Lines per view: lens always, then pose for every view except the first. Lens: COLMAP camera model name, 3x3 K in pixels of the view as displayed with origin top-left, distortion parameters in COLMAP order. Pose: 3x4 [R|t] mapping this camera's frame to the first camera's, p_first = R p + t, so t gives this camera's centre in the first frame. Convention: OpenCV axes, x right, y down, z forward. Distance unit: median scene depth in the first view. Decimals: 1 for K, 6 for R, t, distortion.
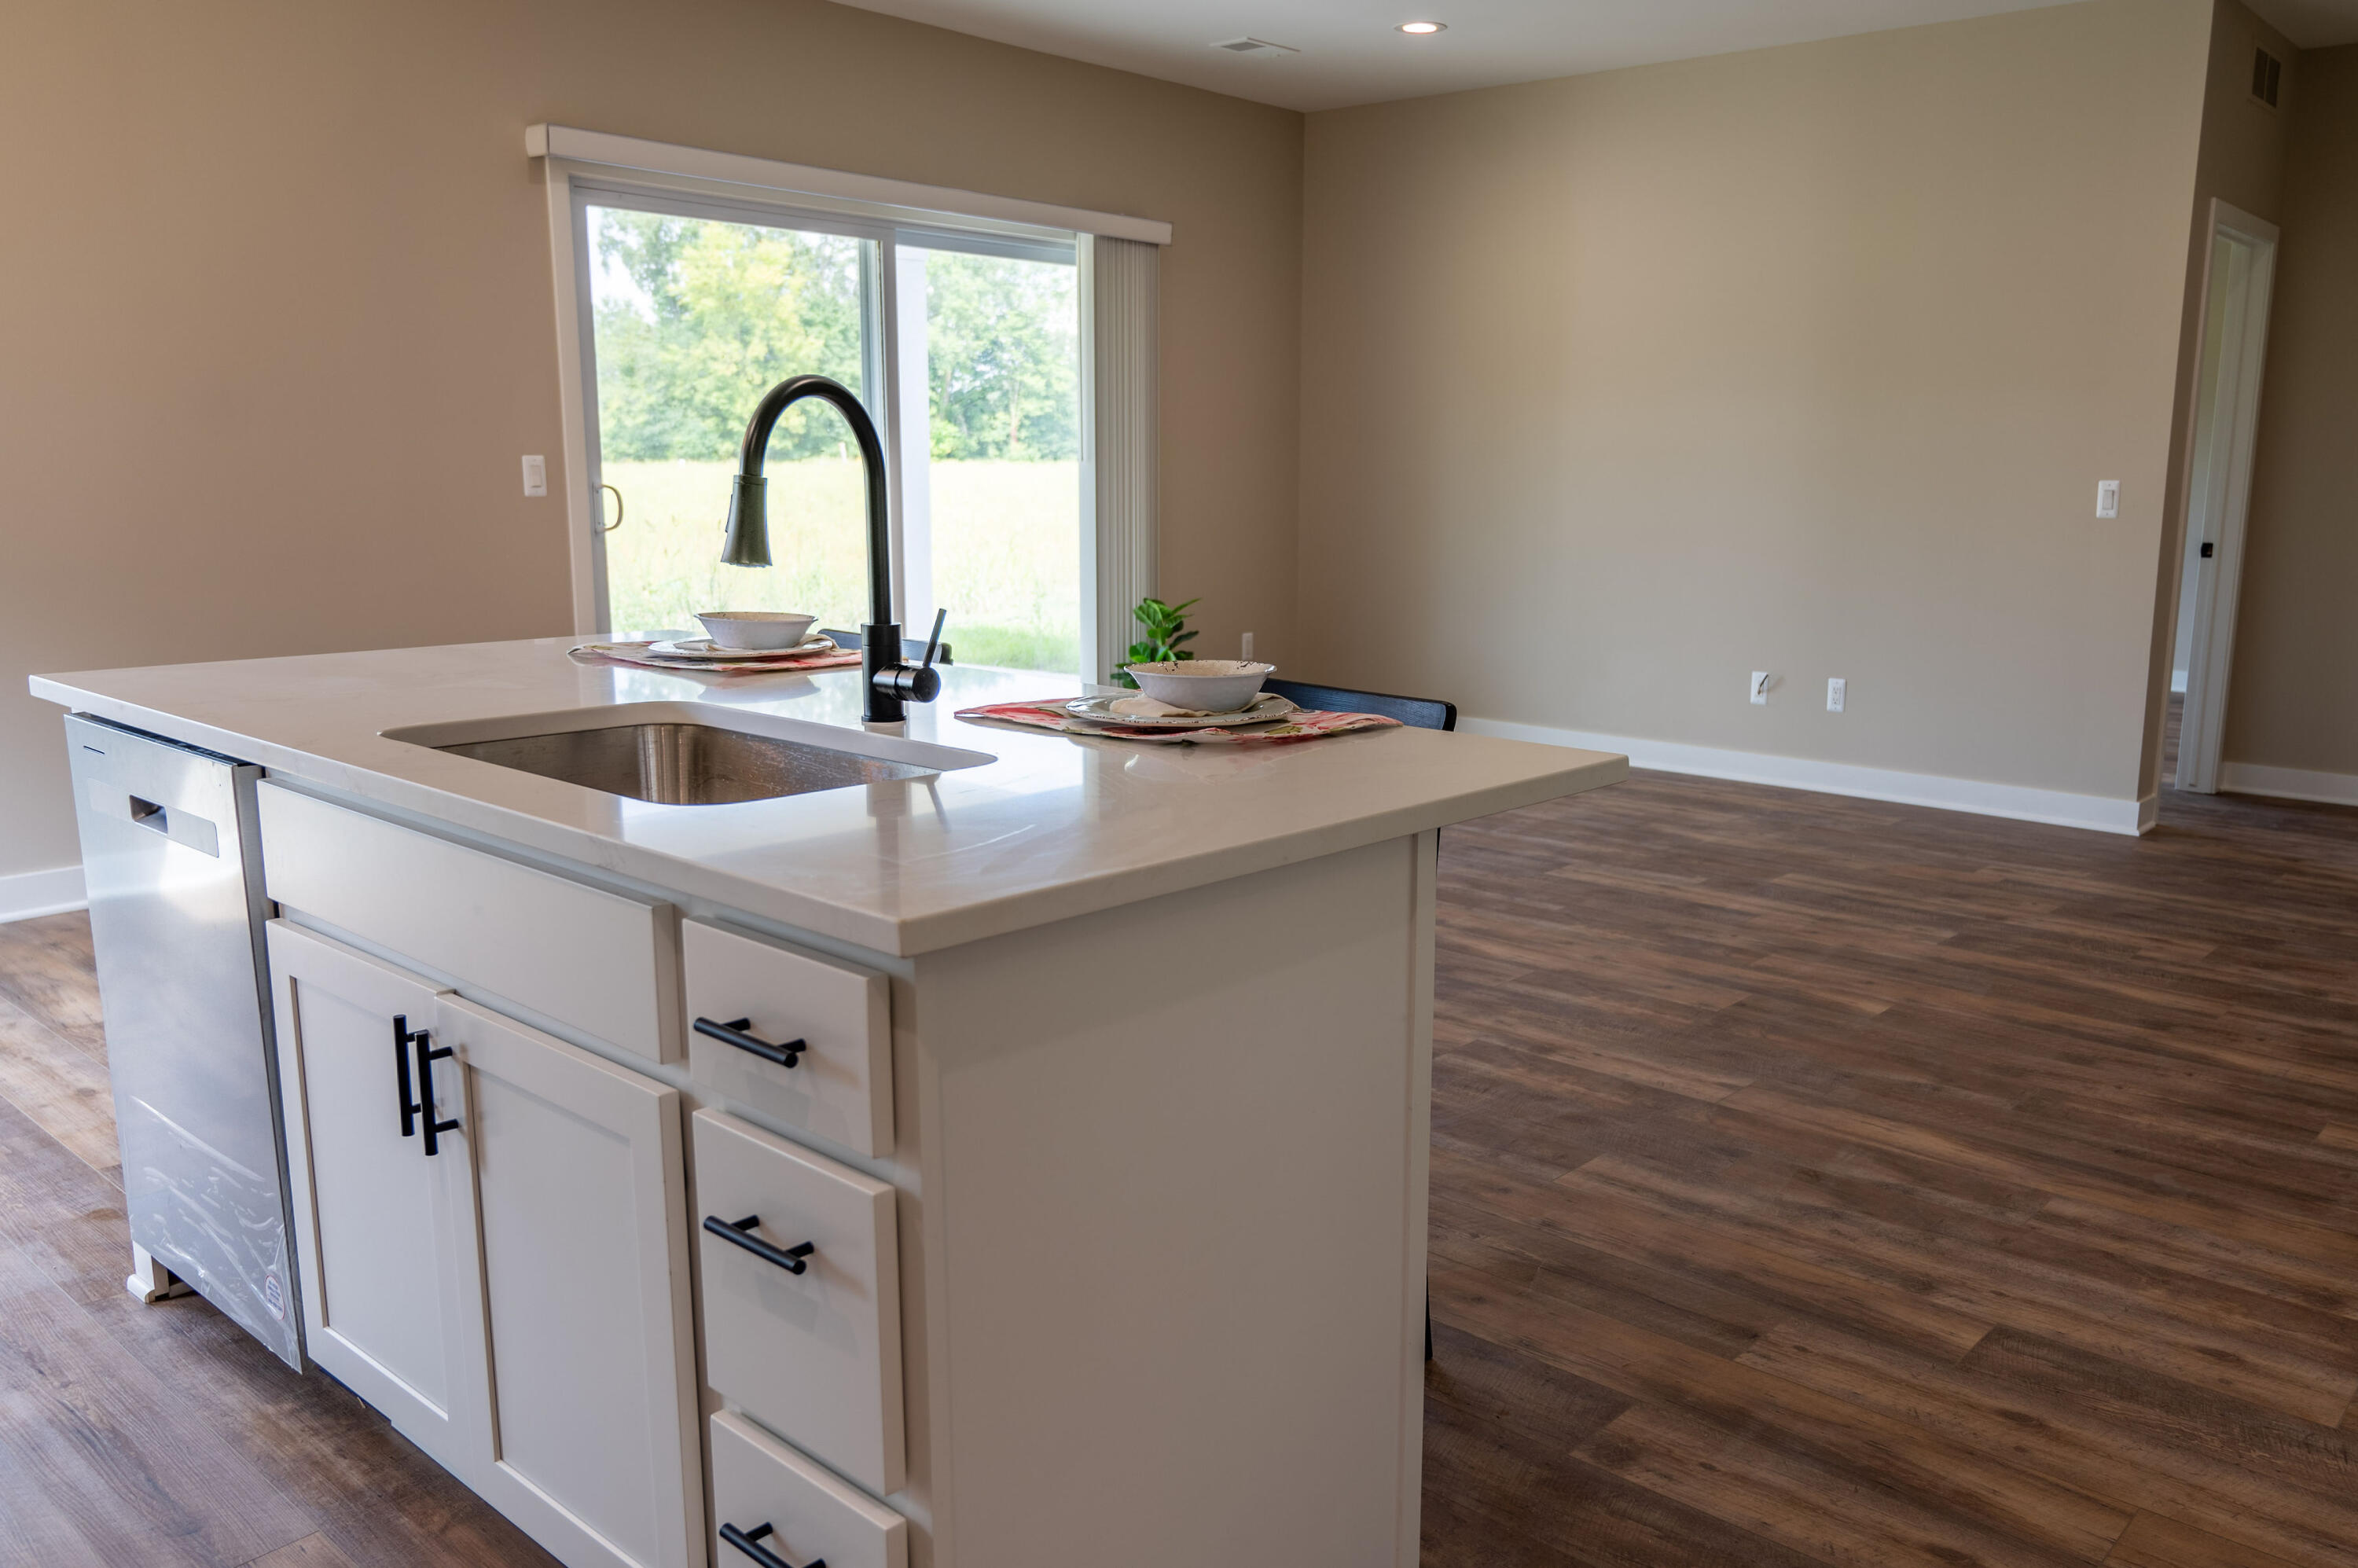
lens RADIAL K [[1828.7, 0, 1363.7], [0, 1828.7, 782.4], [0, 0, 1]] dist [-0.027022, 0.005969]
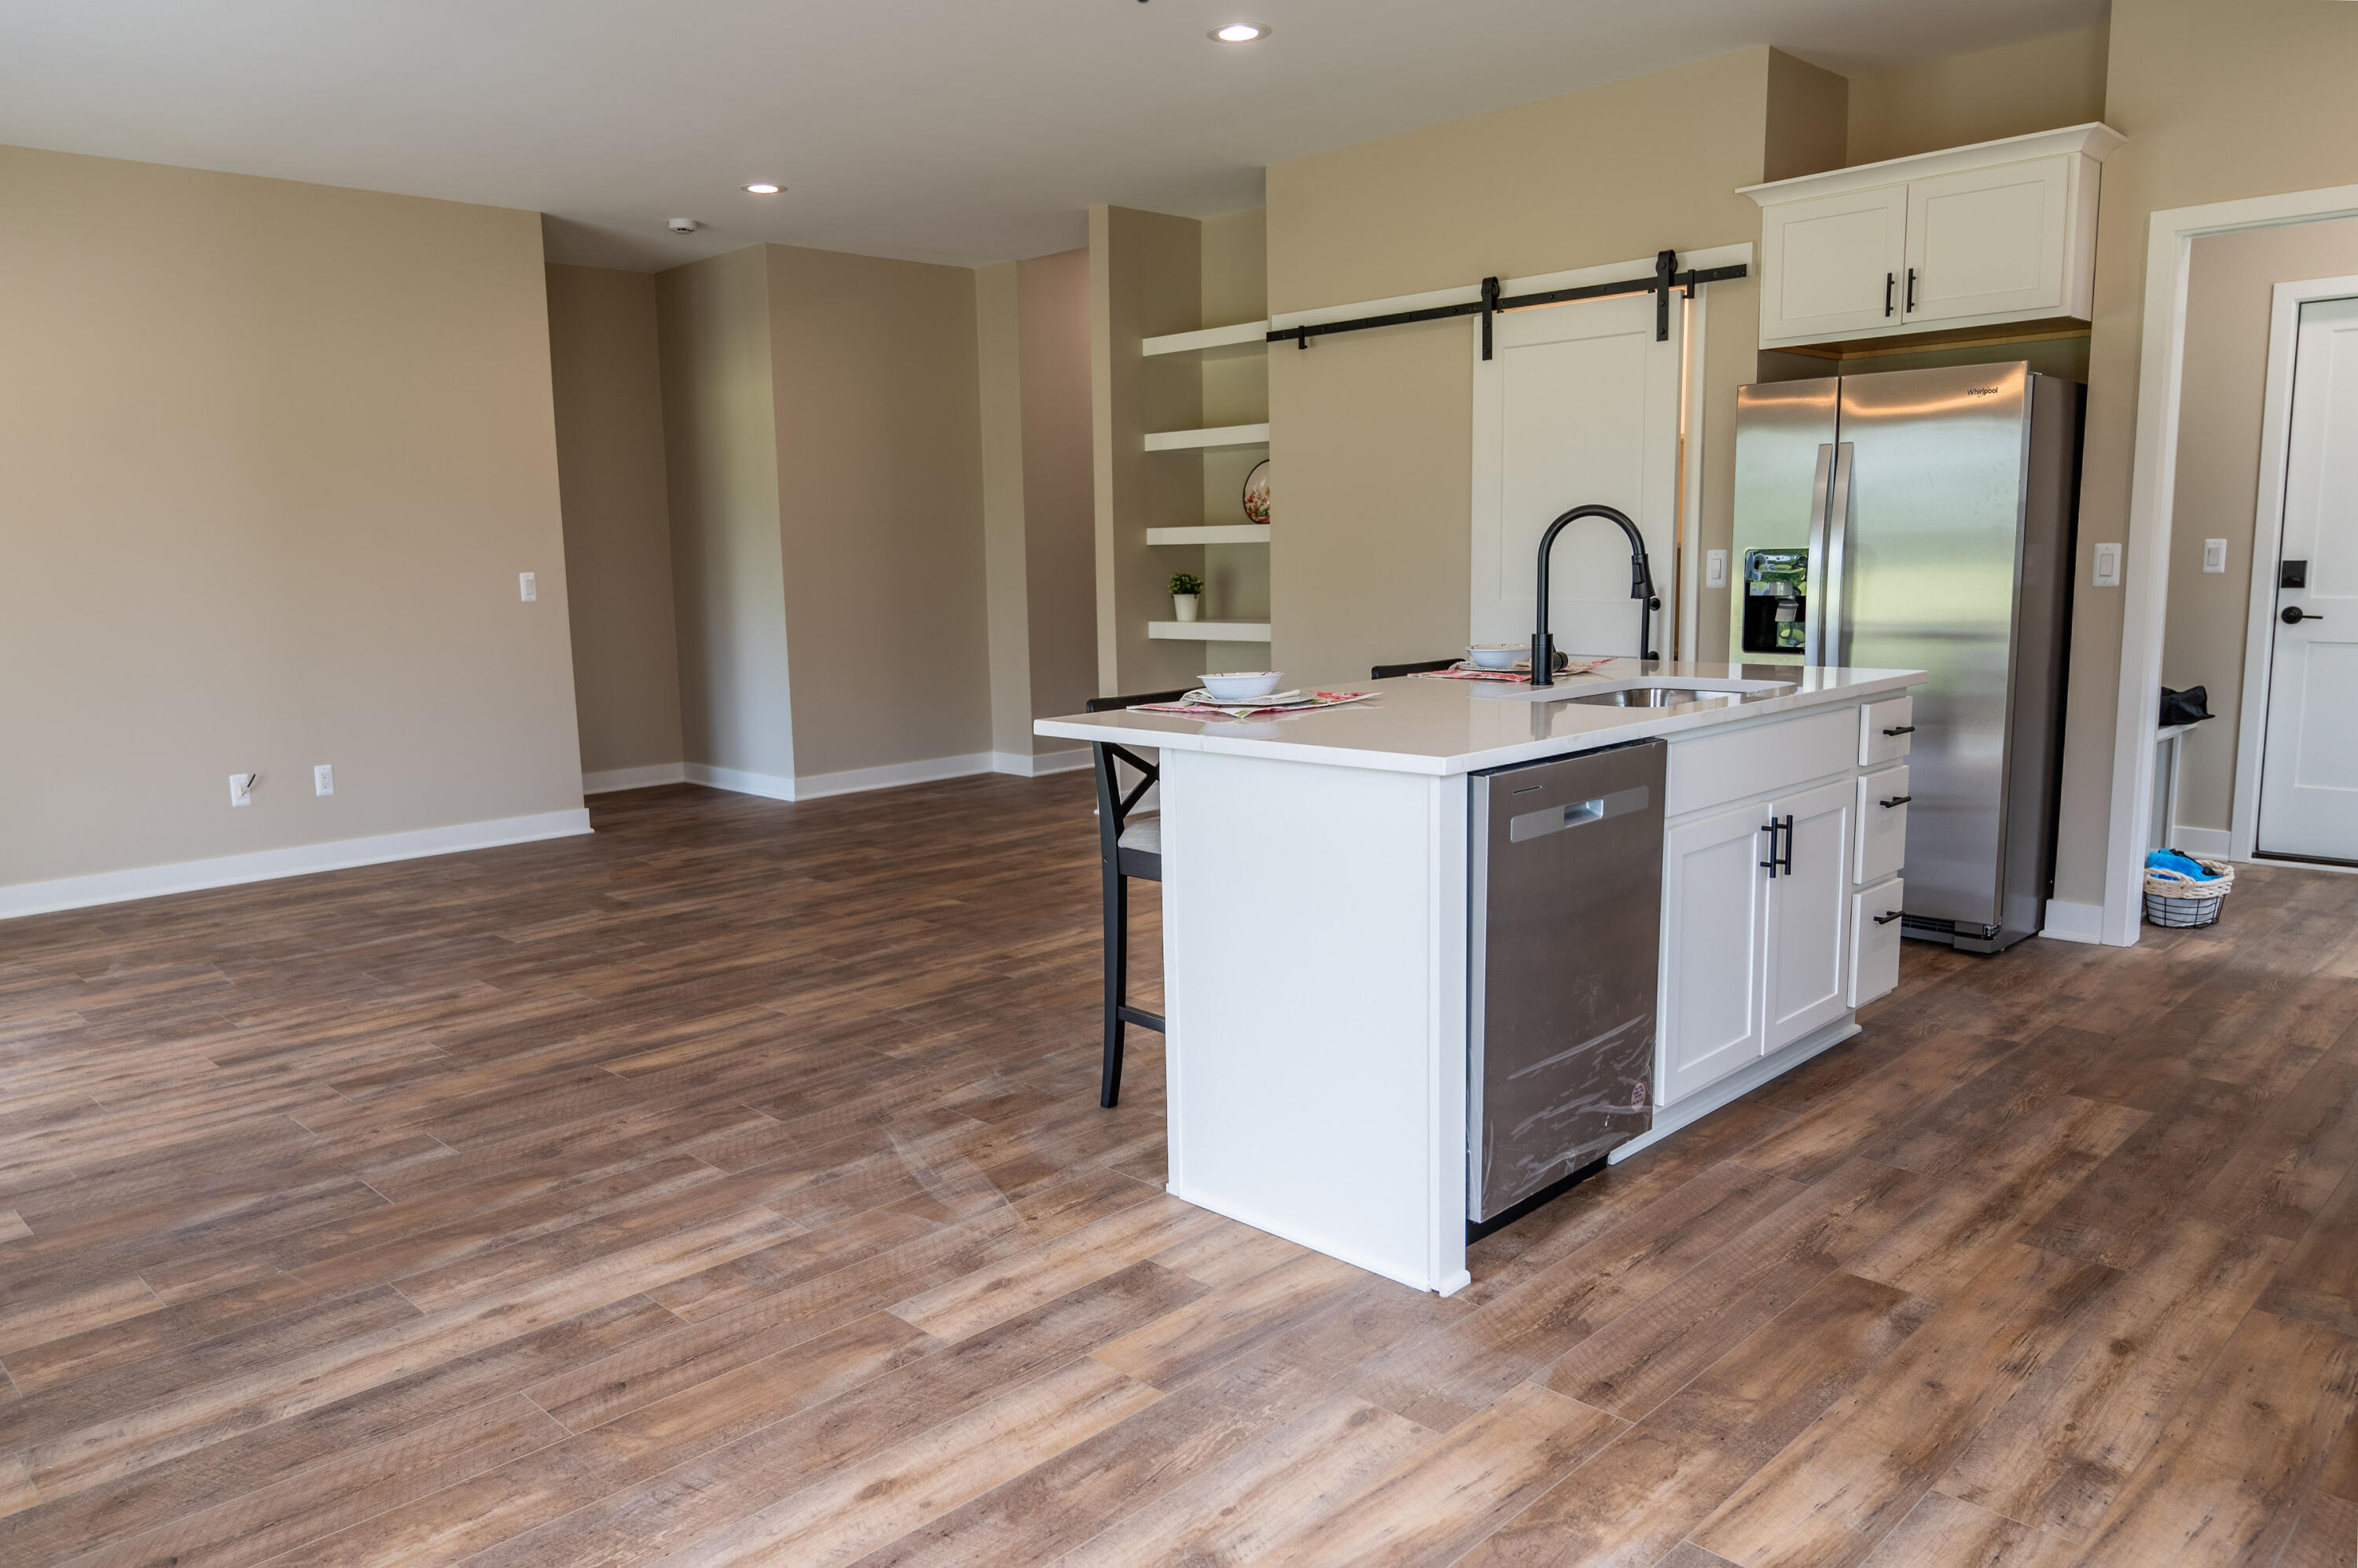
lens RADIAL K [[1638.6, 0, 1179.0], [0, 1638.6, 784.0], [0, 0, 1]] dist [-0.009529, -0.002071]
pose [[0.084067, -0.161077, 0.983355, -1.401660], [0.197516, 0.969961, 0.141998, -0.177916], [-0.976688, 0.182291, 0.113357, 0.837335]]
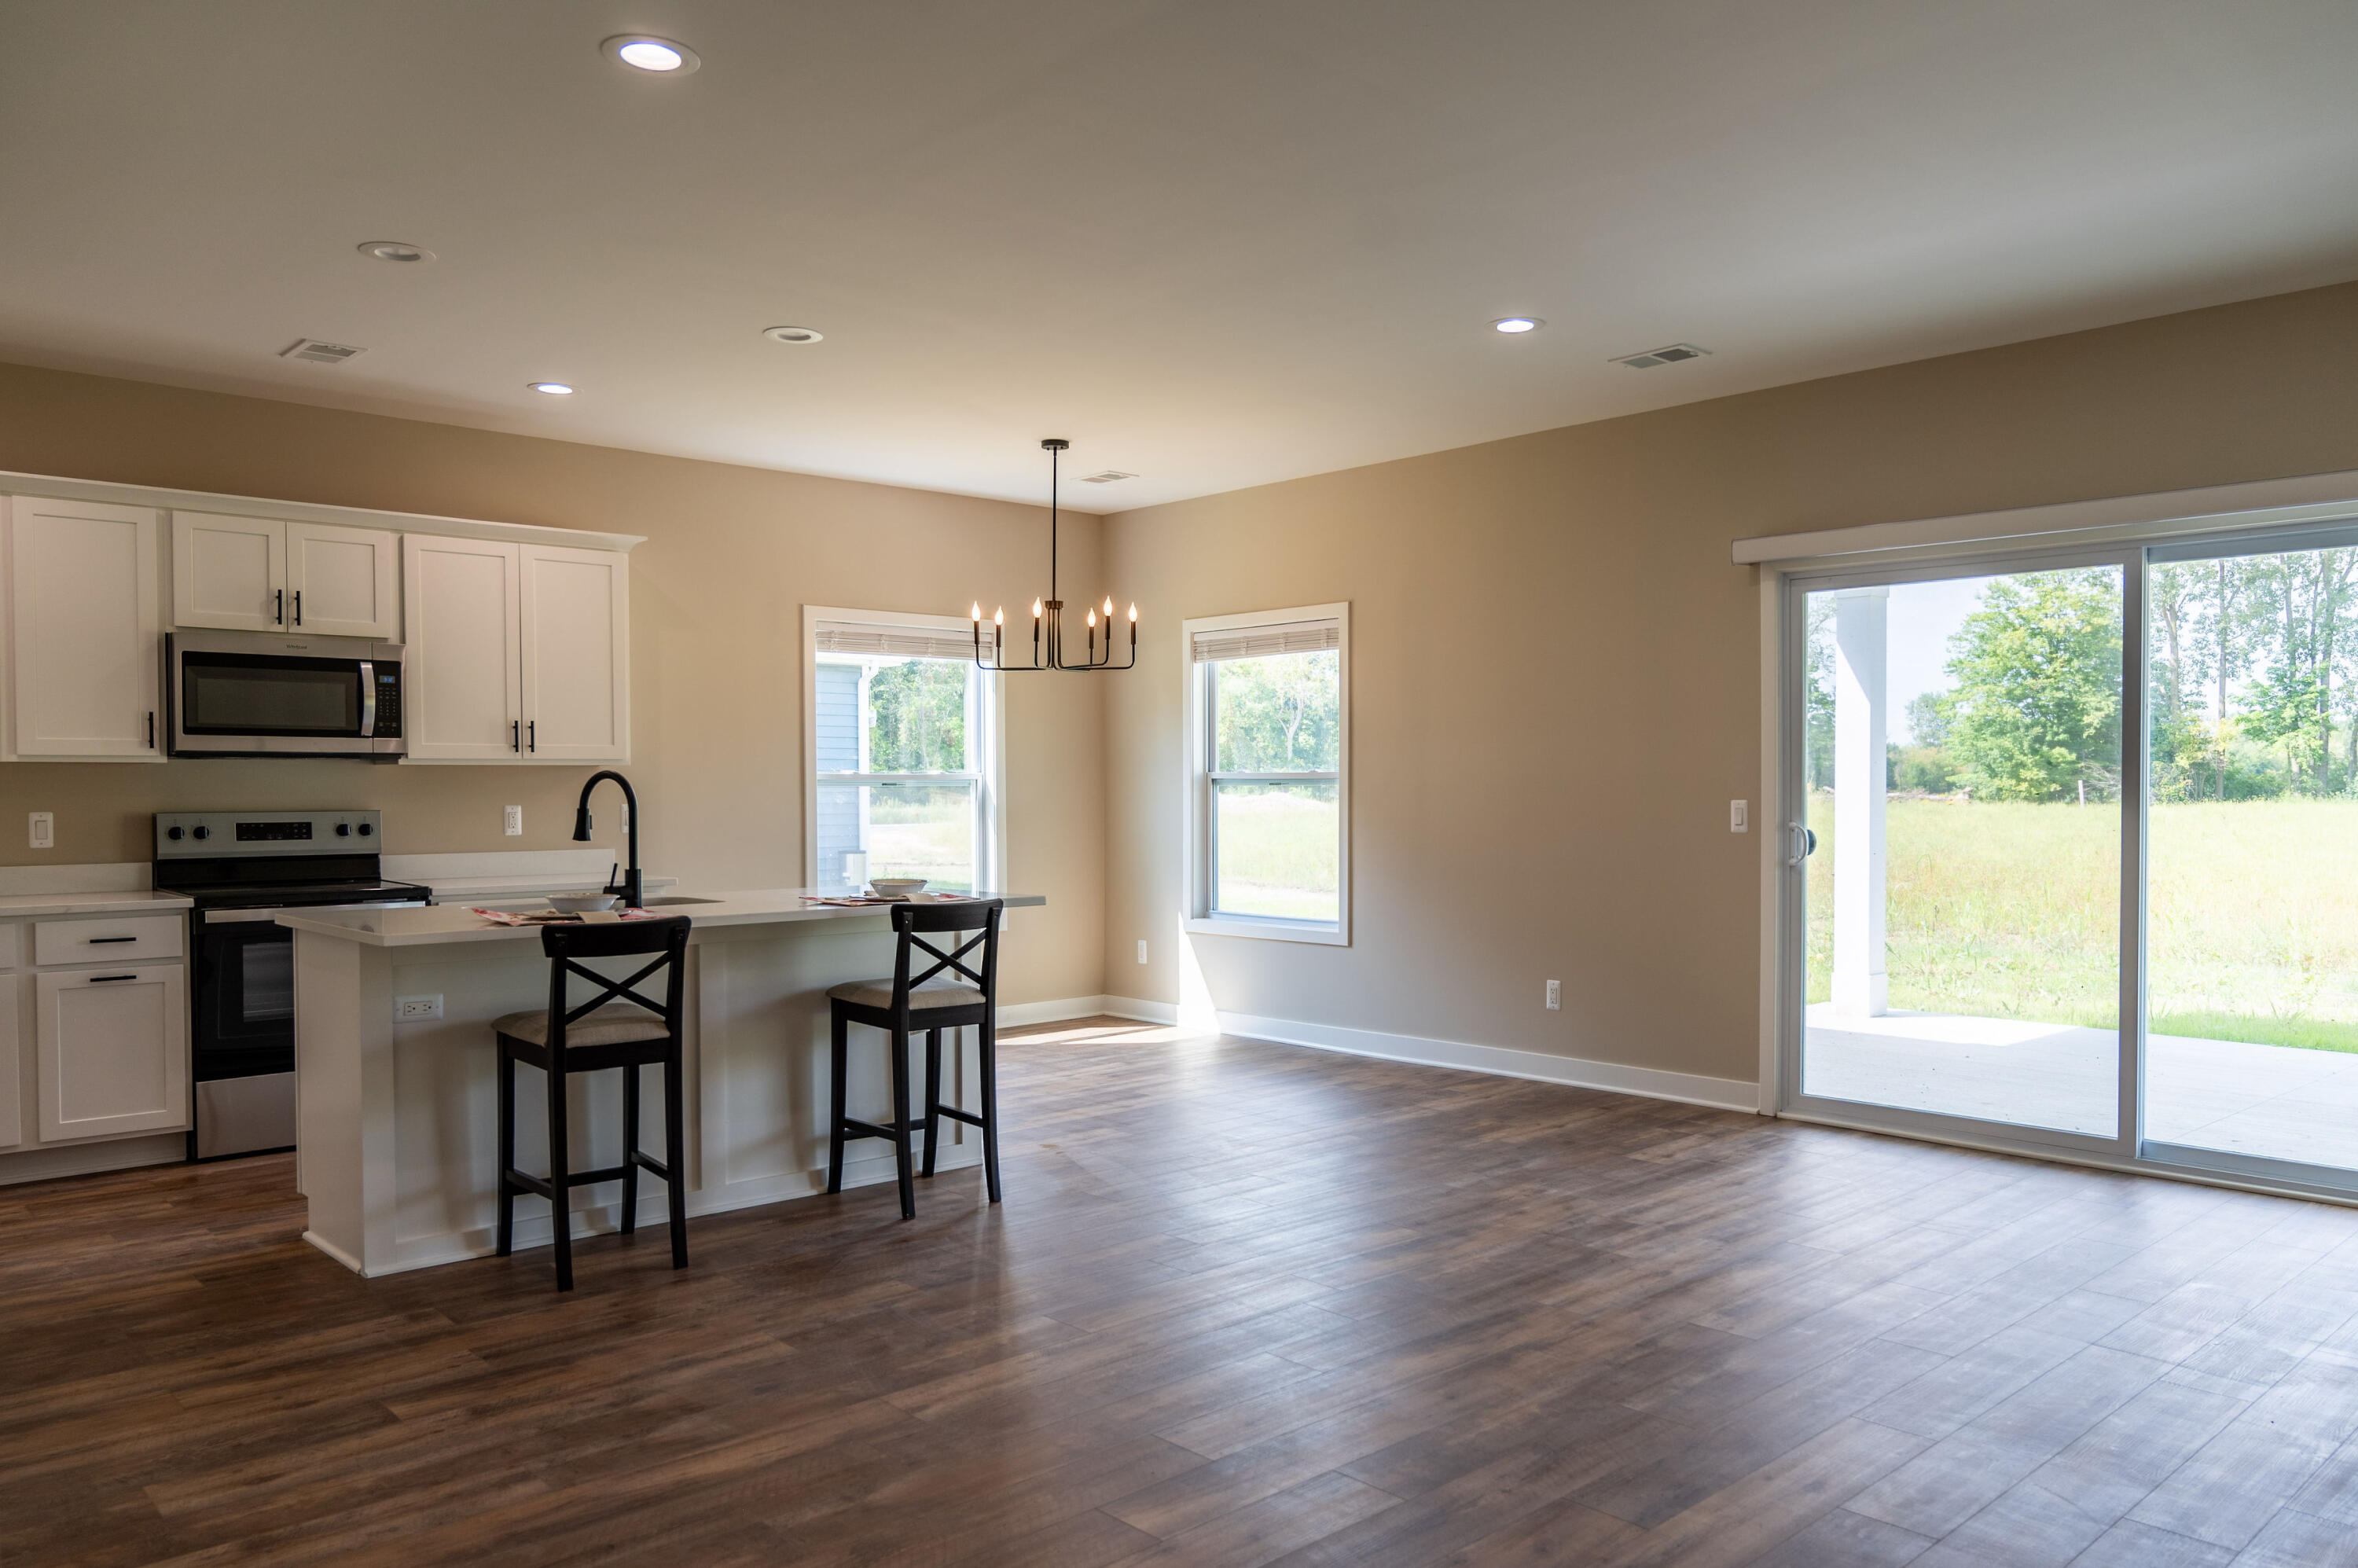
lens RADIAL K [[1638.6, 0, 1179.0], [0, 1638.6, 784.0], [0, 0, 1]] dist [-0.009529, -0.002071]
pose [[-0.143238, -0.013764, -0.989593, 1.243223], [-0.172617, 0.984924, 0.011287, -0.242505], [0.974519, 0.172437, -0.143454, 1.389410]]
